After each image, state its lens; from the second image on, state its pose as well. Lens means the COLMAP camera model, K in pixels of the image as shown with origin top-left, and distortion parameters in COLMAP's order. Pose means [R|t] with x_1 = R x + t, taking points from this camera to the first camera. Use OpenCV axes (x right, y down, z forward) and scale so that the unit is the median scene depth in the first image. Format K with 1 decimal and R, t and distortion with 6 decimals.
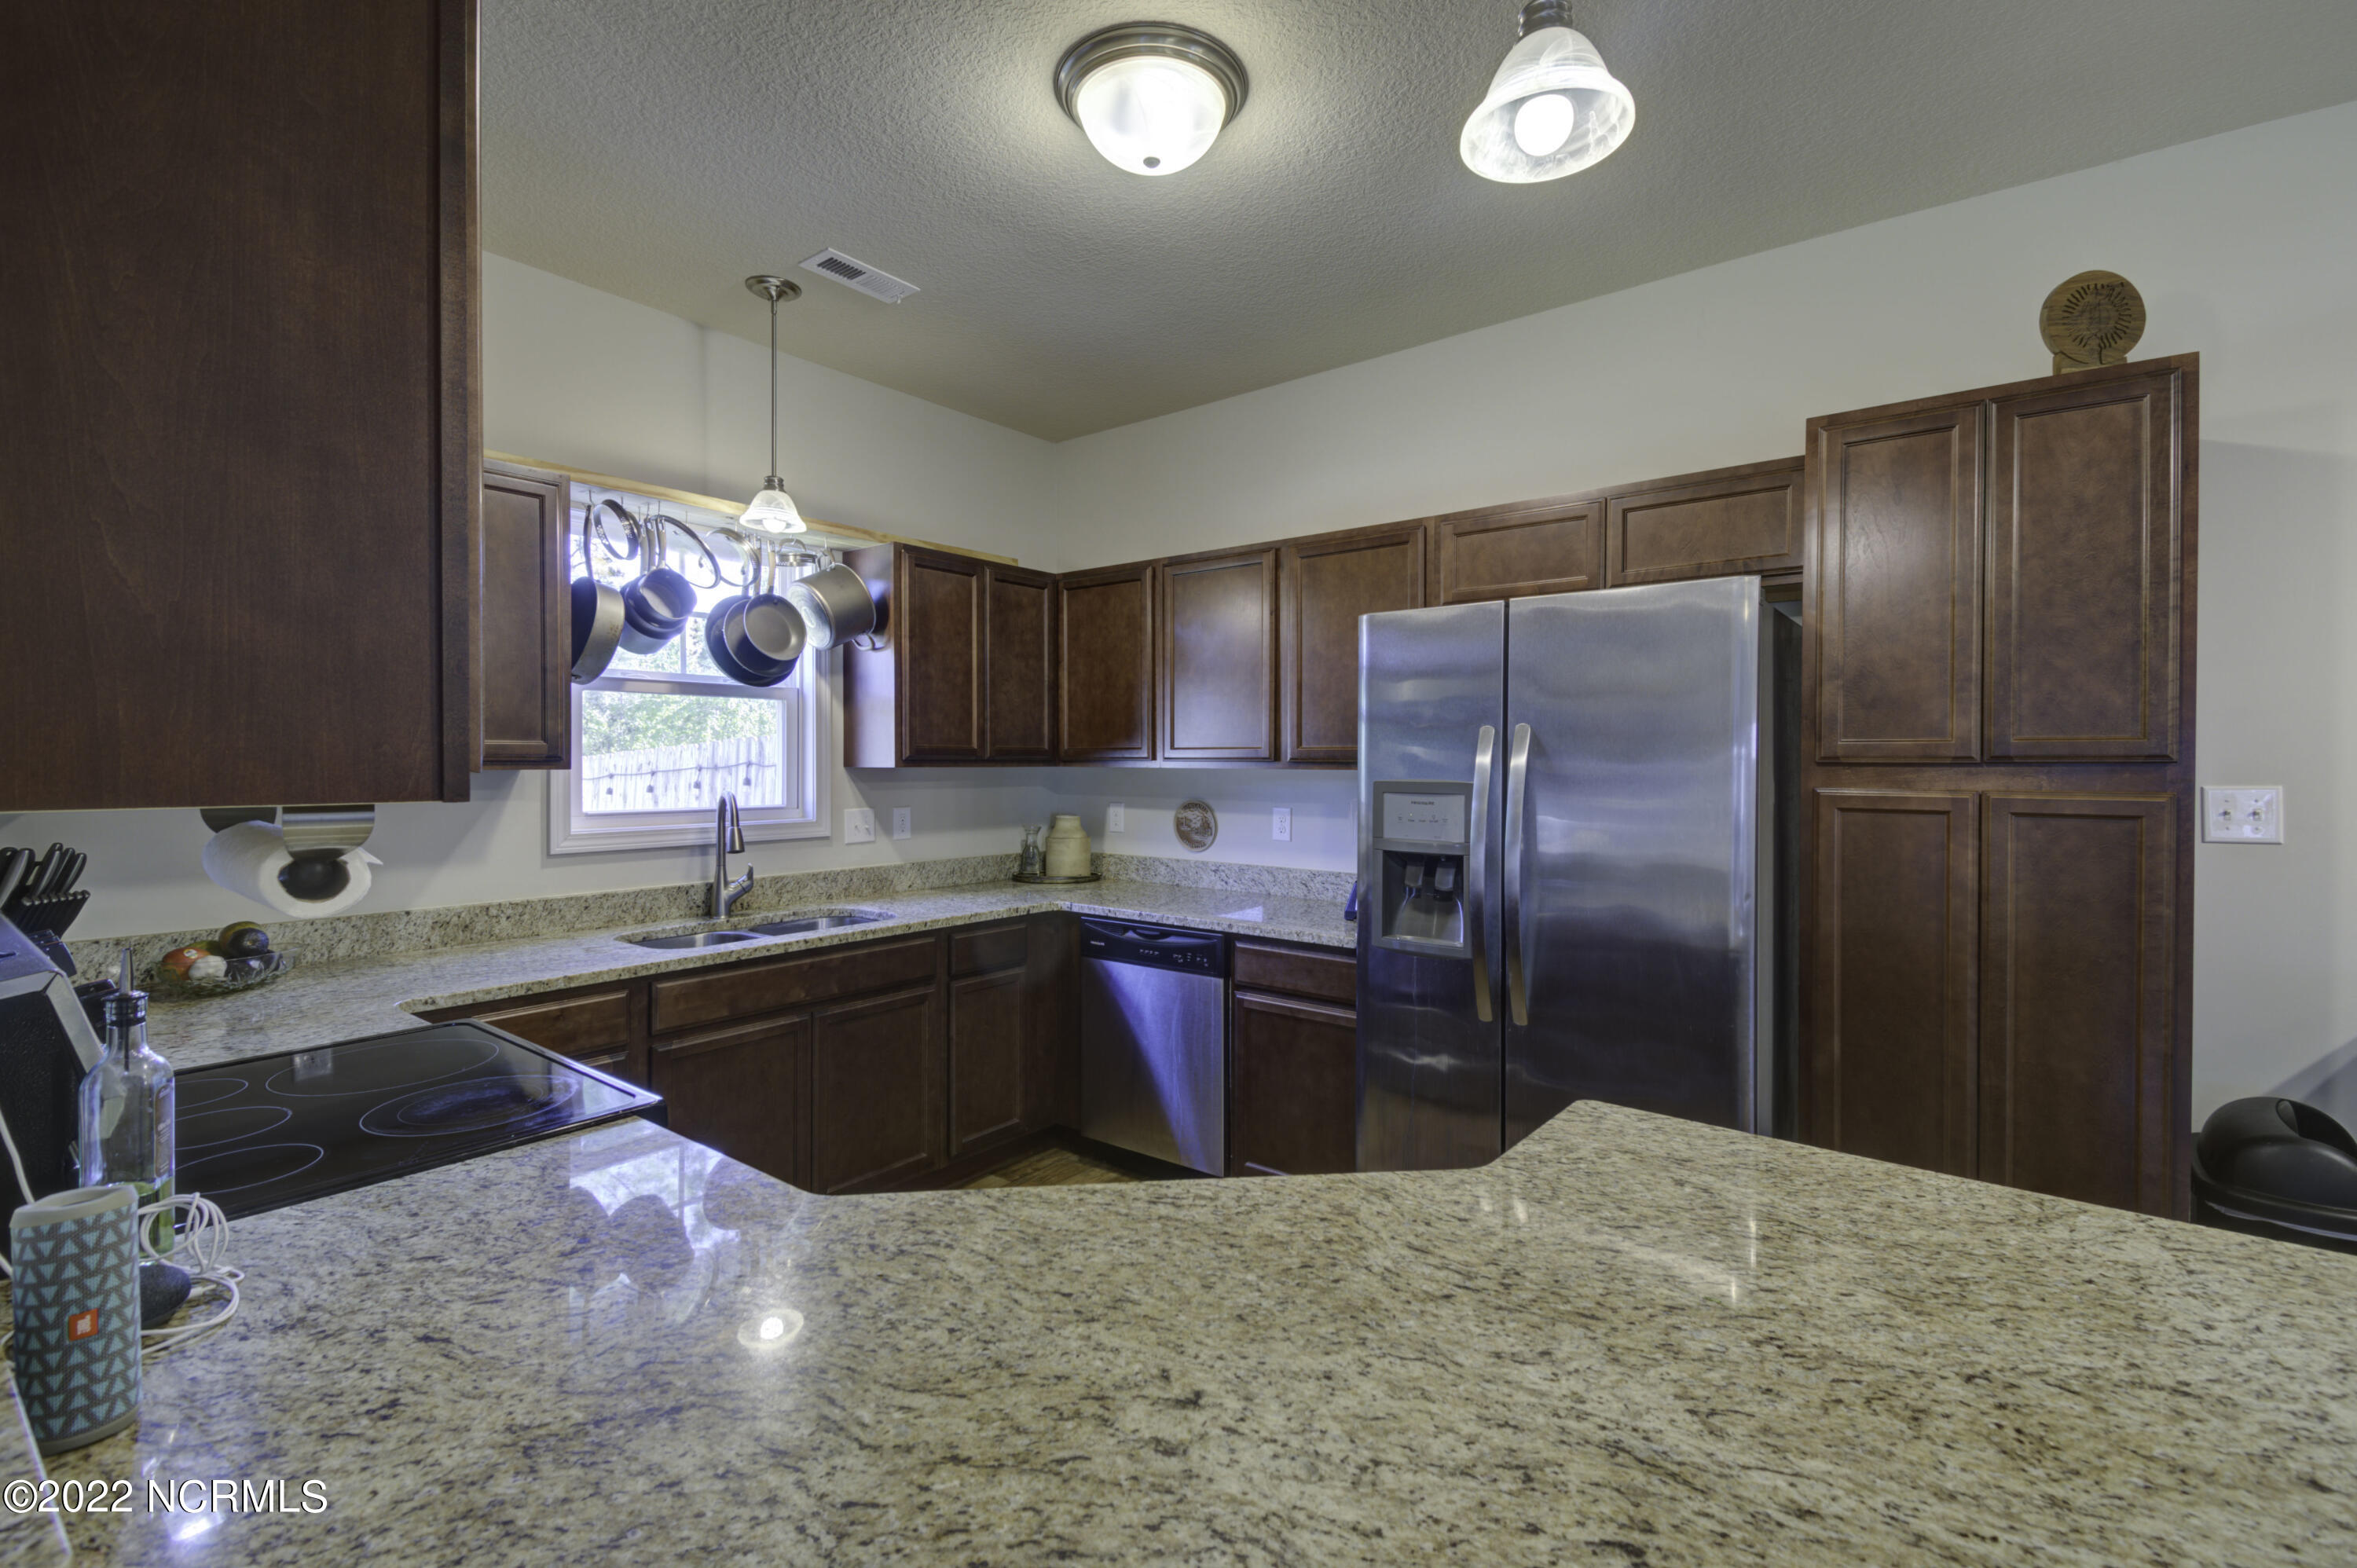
lens RADIAL K [[1053.6, 0, 1208.1], [0, 1053.6, 771.6], [0, 0, 1]] dist [0.053767, -0.030197]
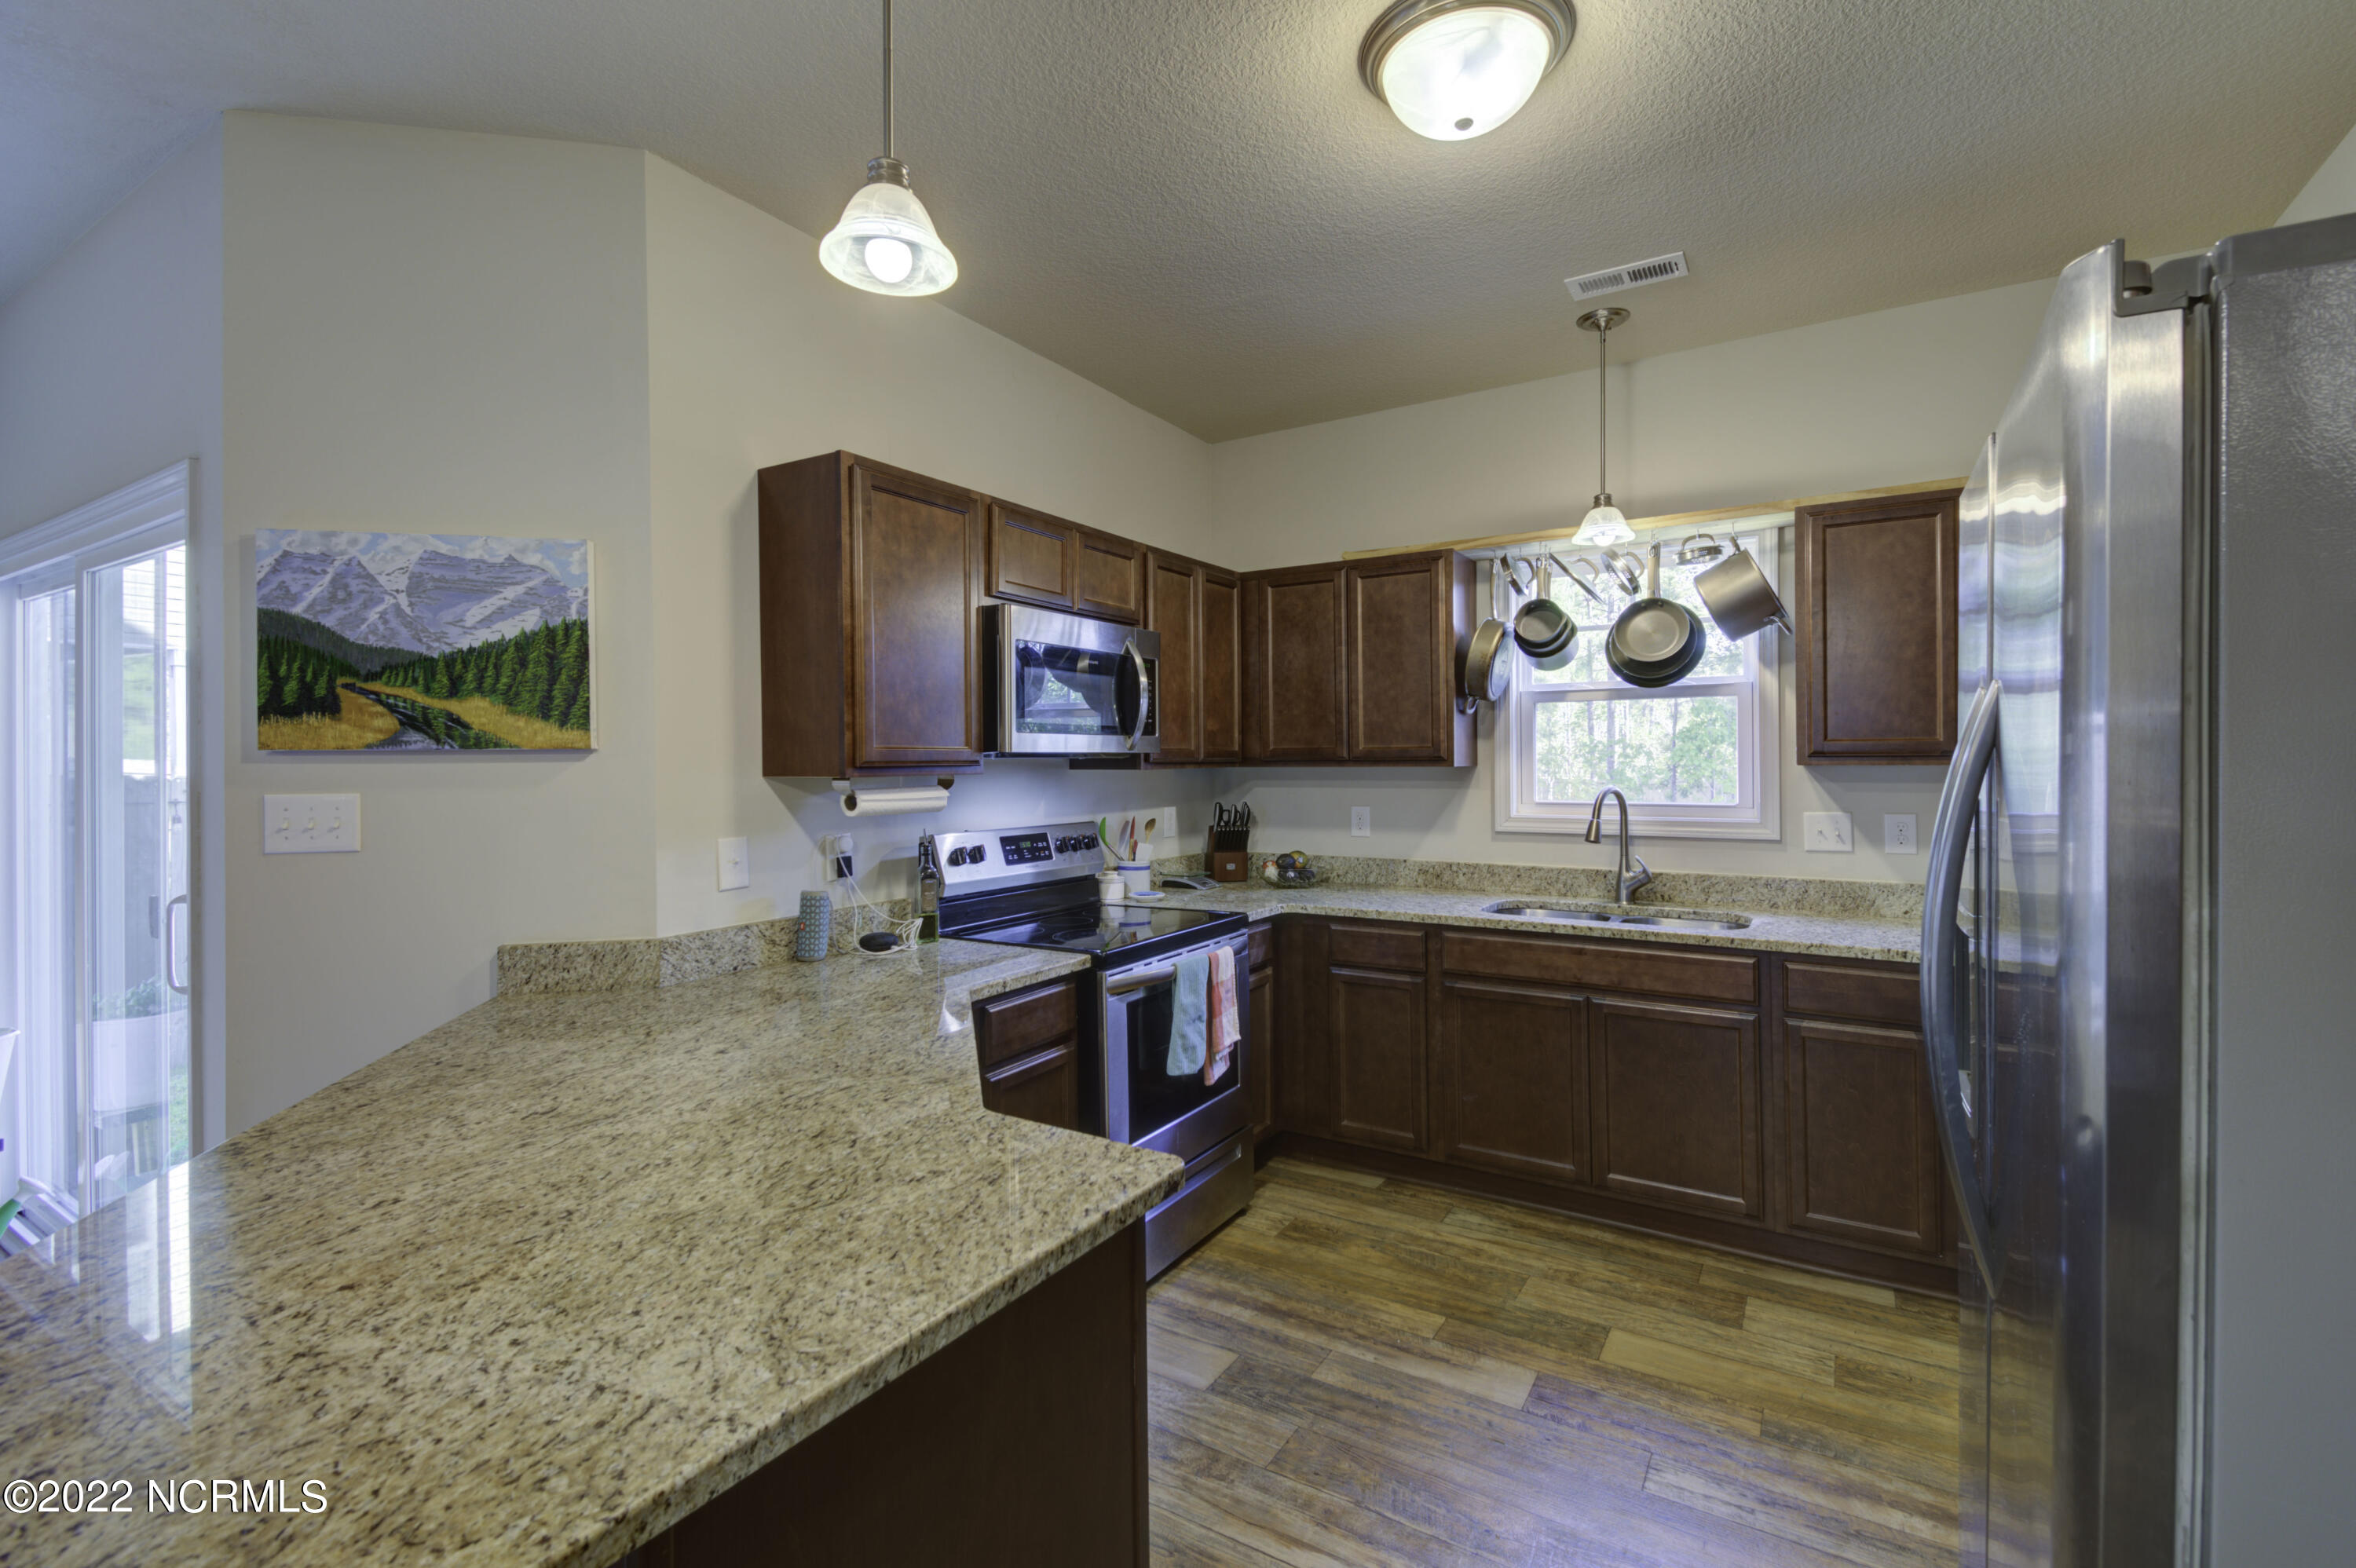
lens RADIAL K [[1040.6, 0, 1171.0], [0, 1040.6, 763.7], [0, 0, 1]] dist [0.051326, -0.027858]
pose [[0.087076, -0.000833, -0.996201, 1.566270], [-0.004023, 0.999991, -0.001188, -0.006343], [0.996194, 0.004112, 0.087071, 1.215944]]
